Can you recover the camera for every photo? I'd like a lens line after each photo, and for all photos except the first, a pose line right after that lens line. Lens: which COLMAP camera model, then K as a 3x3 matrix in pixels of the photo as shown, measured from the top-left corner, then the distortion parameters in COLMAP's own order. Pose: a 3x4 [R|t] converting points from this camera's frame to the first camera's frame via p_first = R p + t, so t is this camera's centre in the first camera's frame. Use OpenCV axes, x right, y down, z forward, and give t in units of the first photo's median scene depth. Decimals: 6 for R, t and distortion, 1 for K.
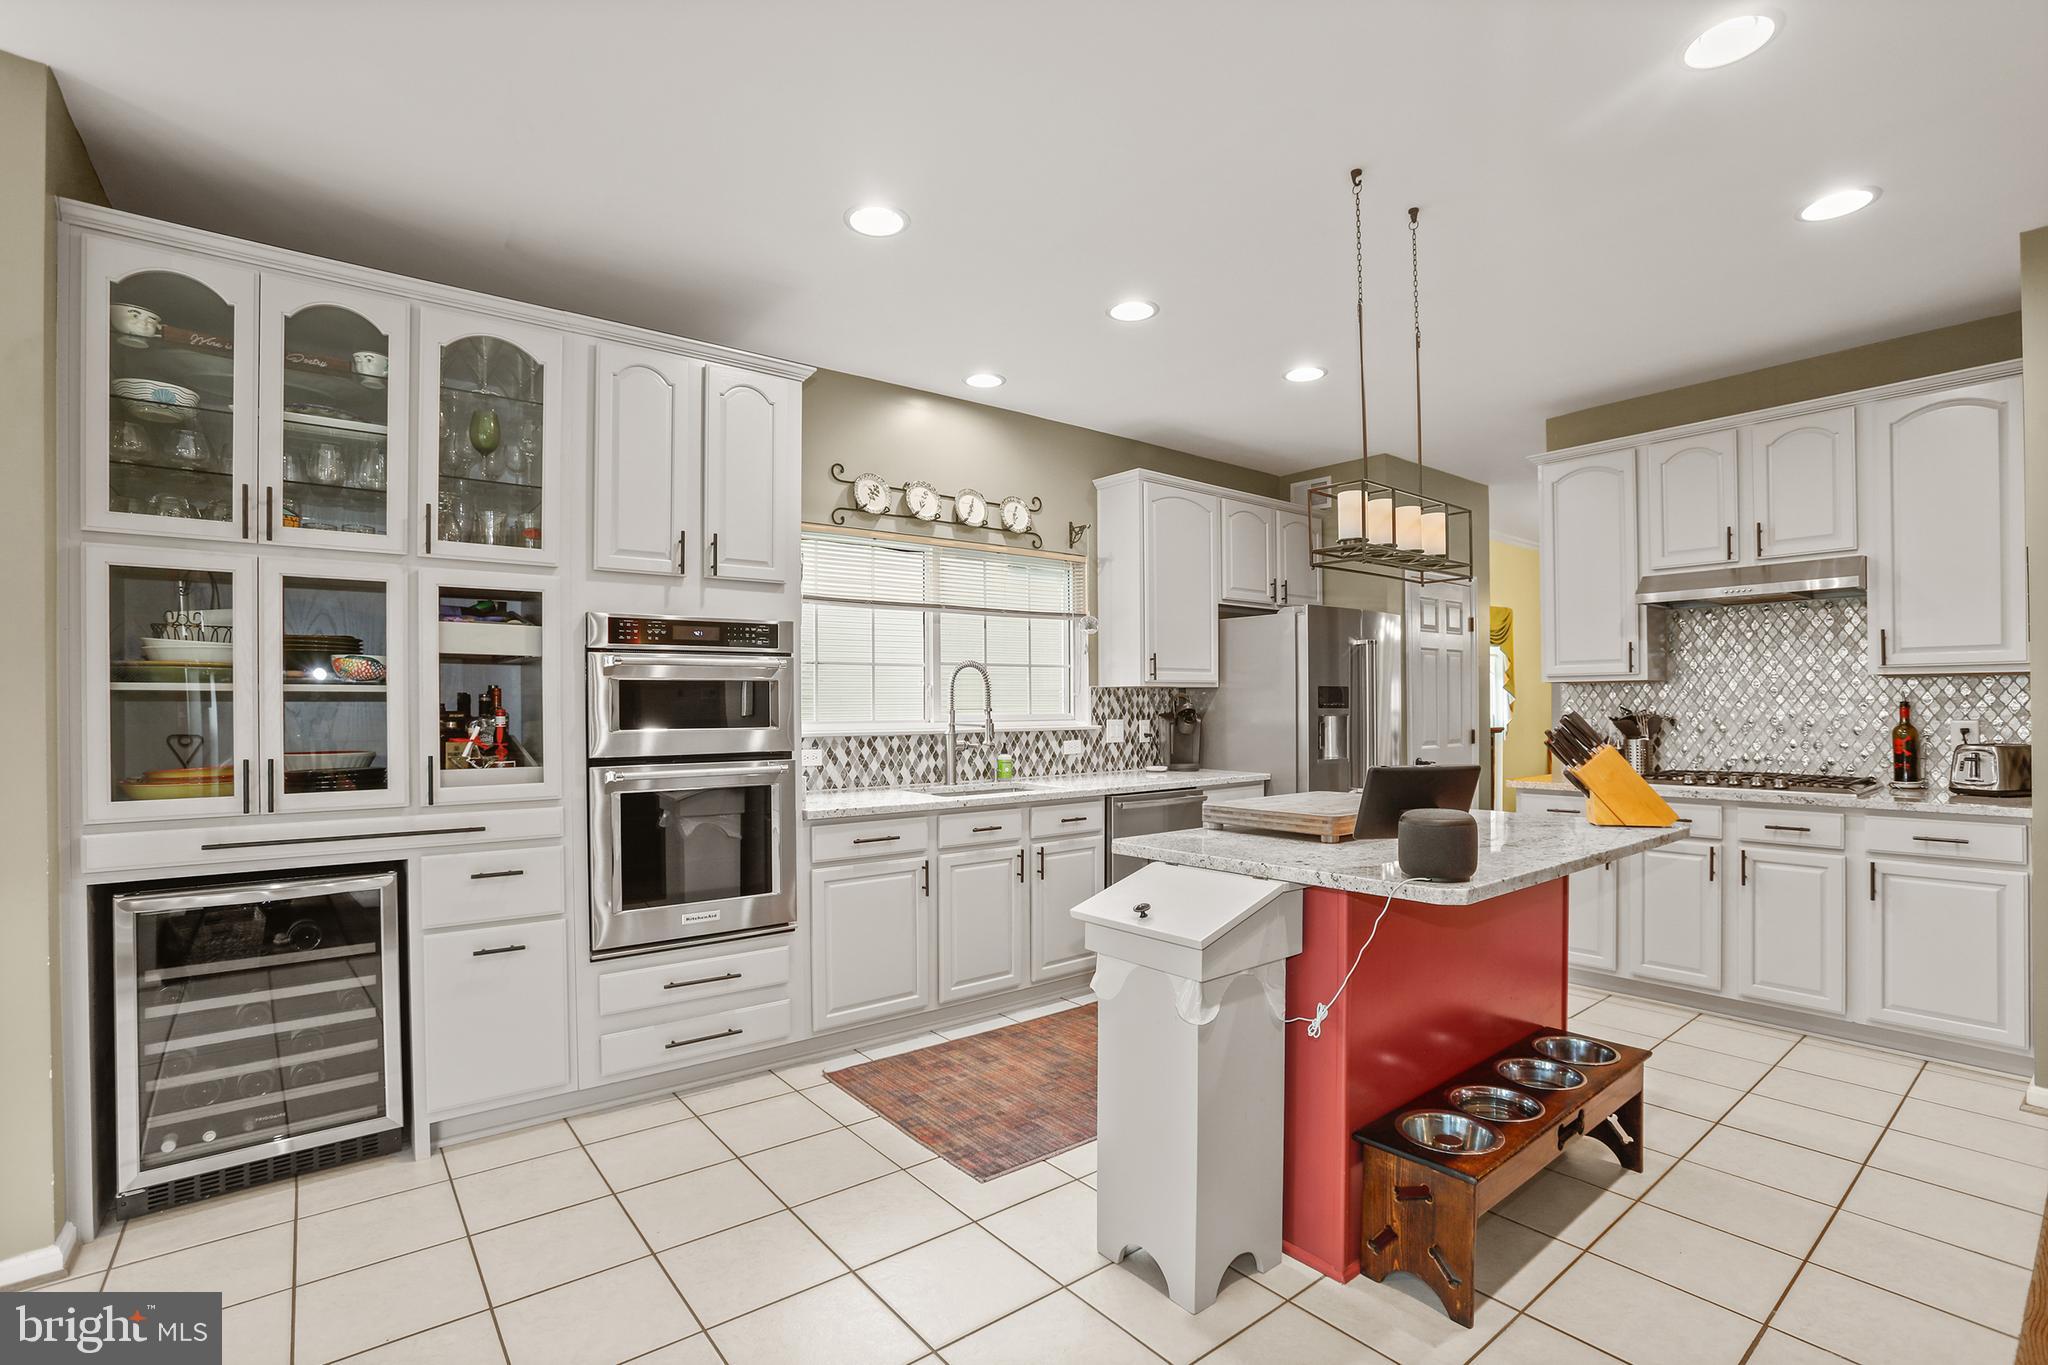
lens RADIAL K [[946.2, 0, 1018.4], [0, 946.2, 708.6], [0, 0, 1]] dist [-0.080631, 0.030608]
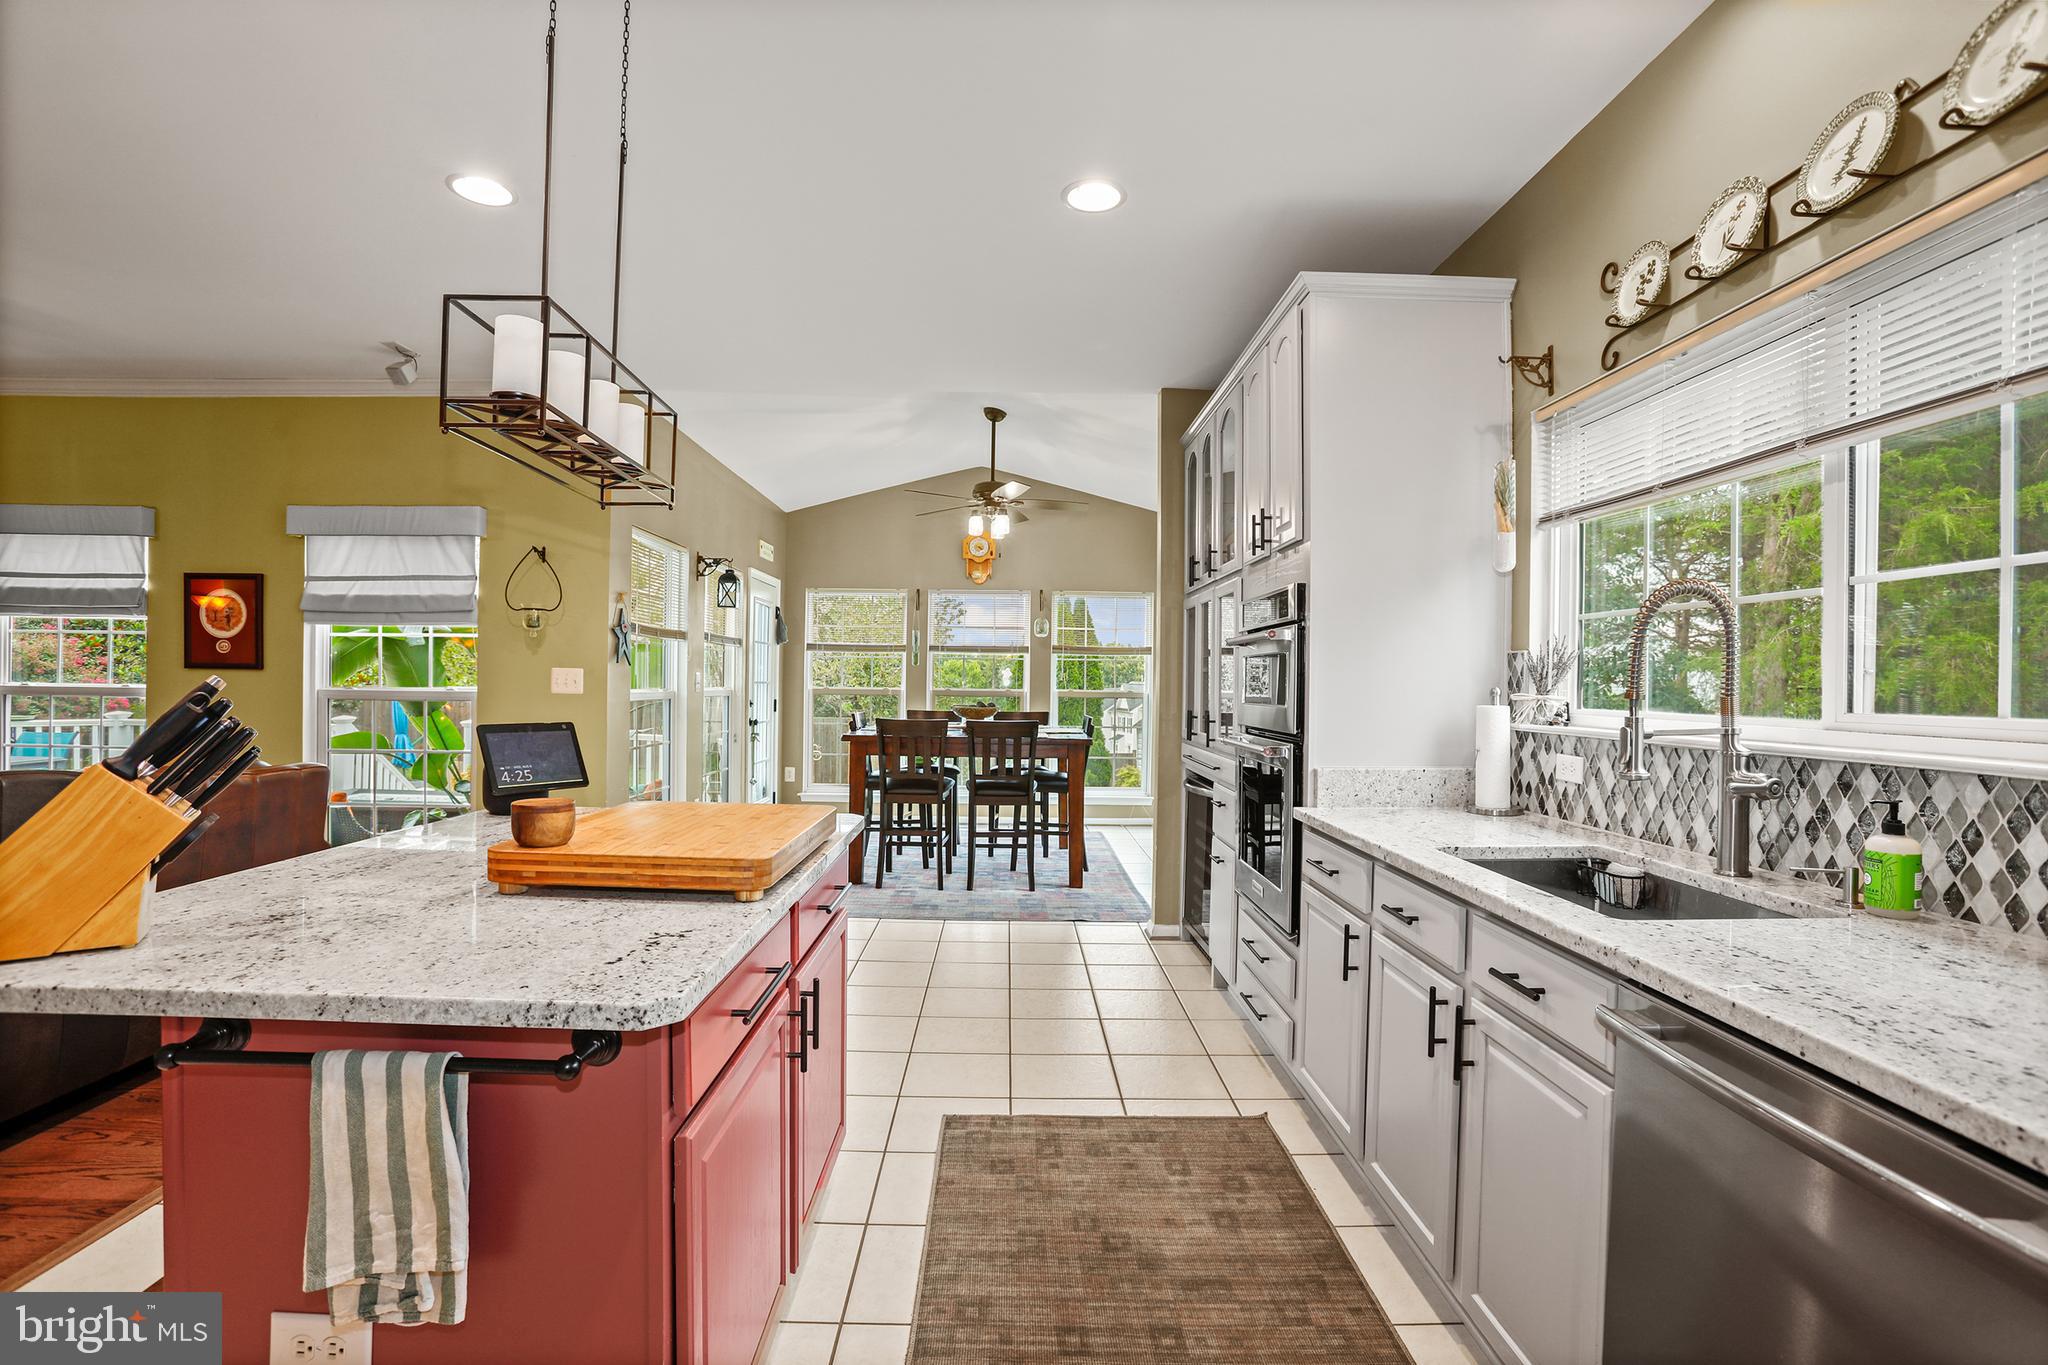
lens RADIAL K [[938.1, 0, 1011.6], [0, 938.1, 688.3], [0, 0, 1]] dist [-0.079083, 0.028845]
pose [[-0.613512, 0.003387, -0.789678, 0.538035], [-0.011958, 0.999836, 0.013578, -0.004882], [0.789595, 0.017774, -0.613371, 1.208099]]
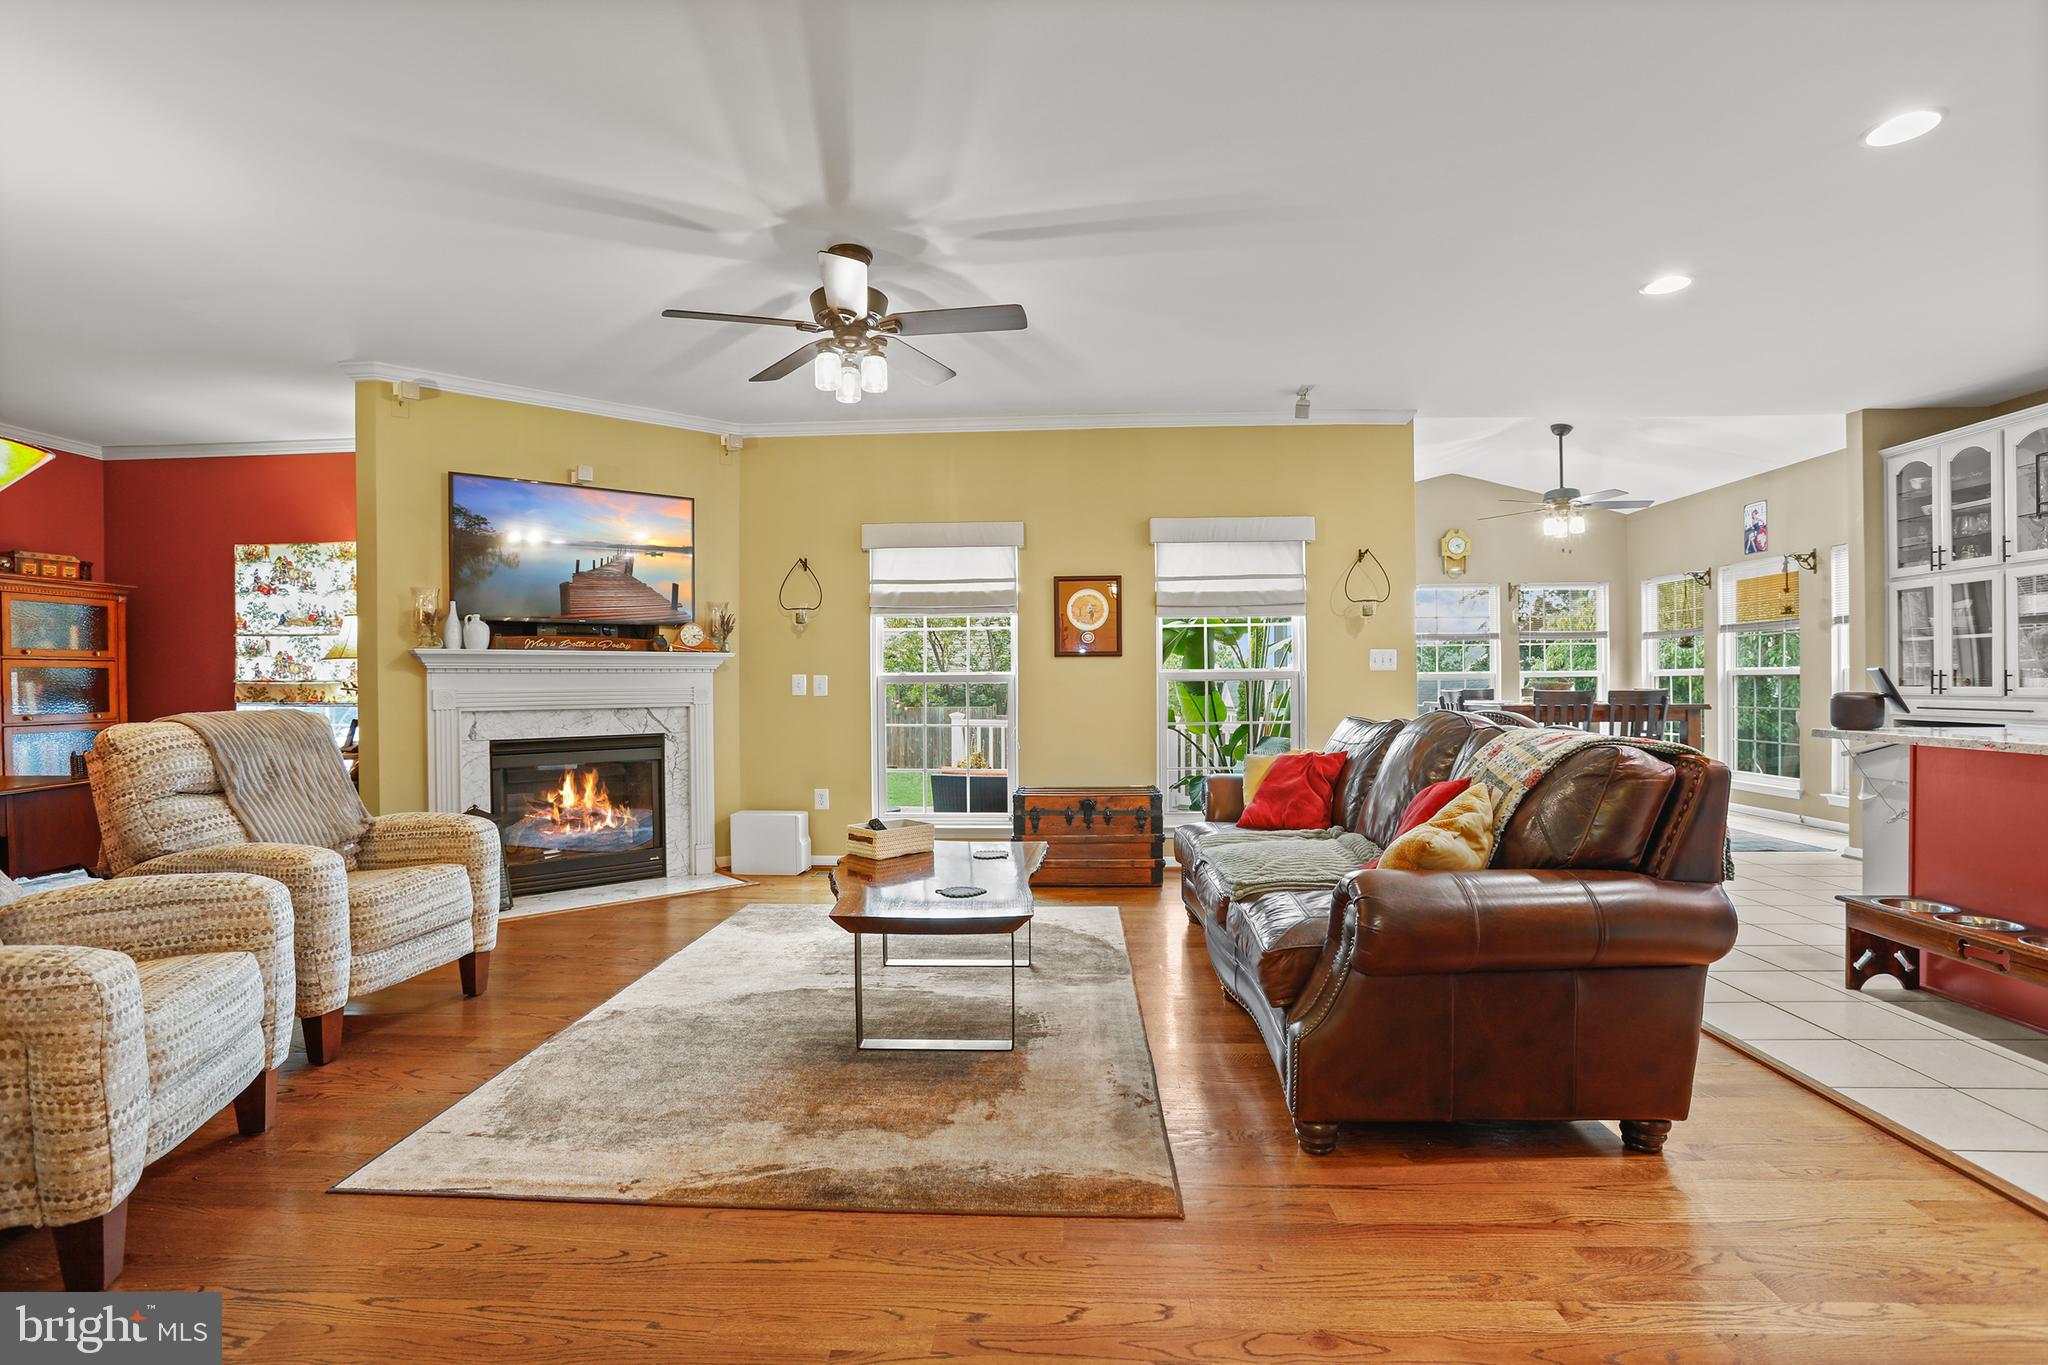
lens RADIAL K [[938.1, 0, 1011.6], [0, 938.1, 688.3], [0, 0, 1]] dist [-0.079083, 0.028845]
pose [[-0.668967, 0.015299, -0.743134, 1.495360], [0.011185, 0.999882, 0.010517, 0.034536], [0.743208, -0.001276, -0.669060, 0.504585]]
